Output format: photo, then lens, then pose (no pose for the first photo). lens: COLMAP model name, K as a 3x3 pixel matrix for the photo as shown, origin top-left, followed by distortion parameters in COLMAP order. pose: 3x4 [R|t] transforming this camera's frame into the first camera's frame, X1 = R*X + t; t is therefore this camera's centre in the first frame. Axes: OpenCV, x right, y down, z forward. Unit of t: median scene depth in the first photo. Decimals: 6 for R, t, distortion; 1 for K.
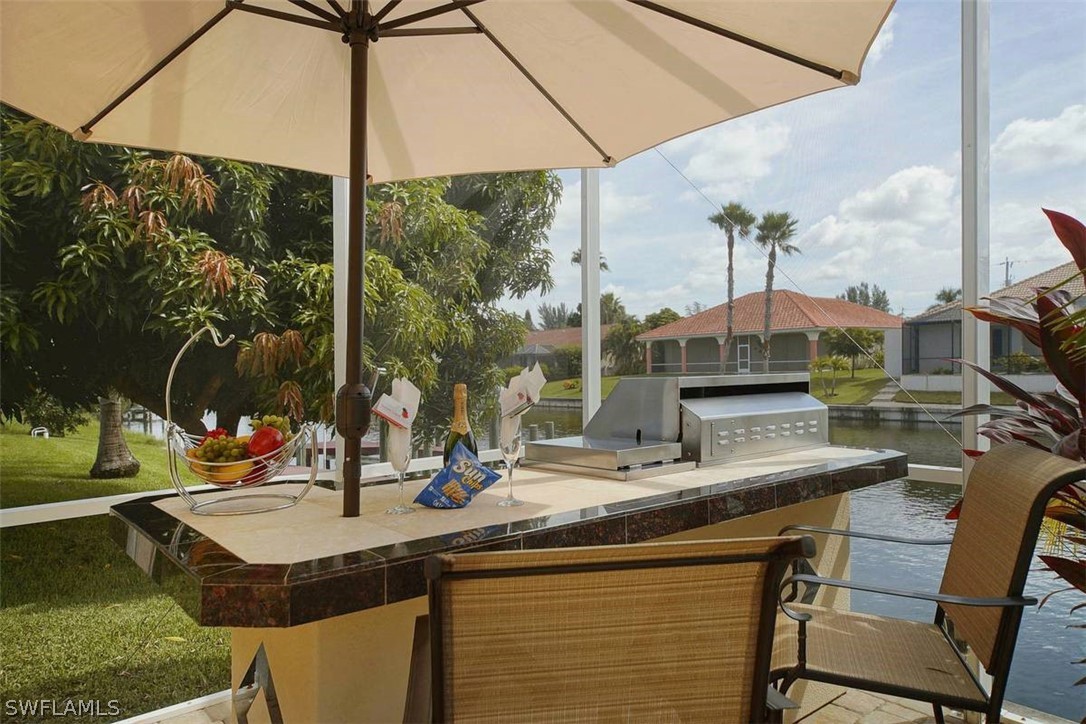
lens RADIAL K [[714.6, 0, 551.2], [0, 714.6, 358.9], [0, 0, 1]] dist [0.006537, 0.002128]
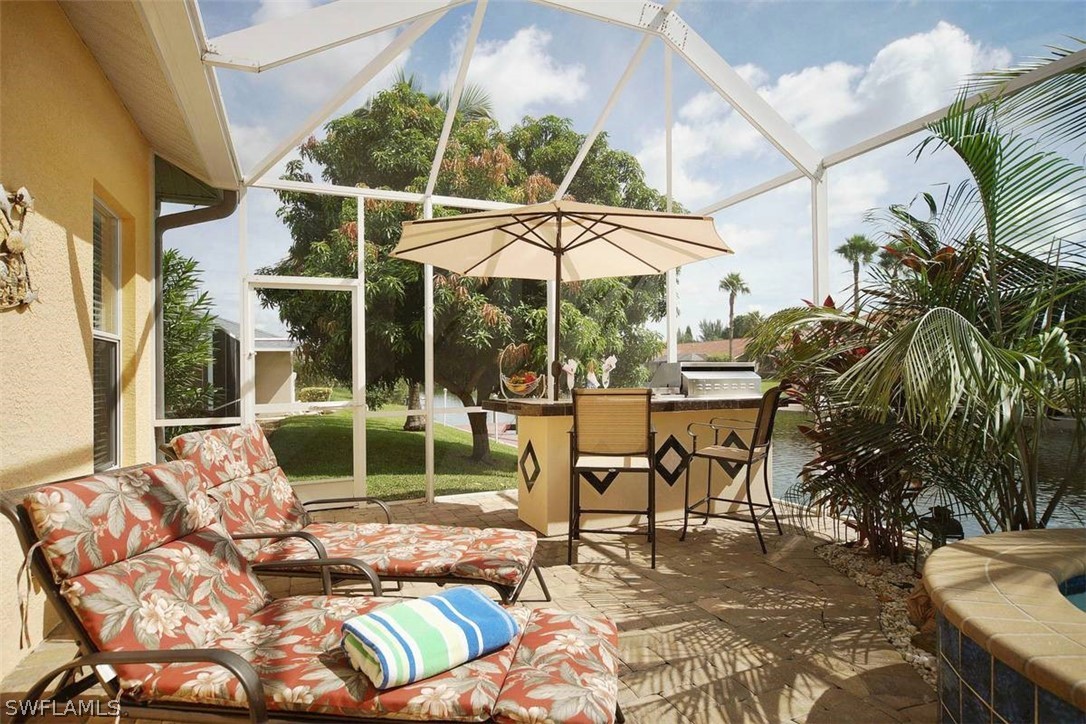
lens RADIAL K [[574.3, 0, 545.4], [0, 574.3, 367.5], [0, 0, 1]] dist [0.002528, 0.000074]
pose [[0.960871, 0.007676, -0.276891, 0.111819], [-0.006689, 0.999967, 0.004506, 0.015811], [0.276917, -0.002477, 0.960891, -0.428343]]
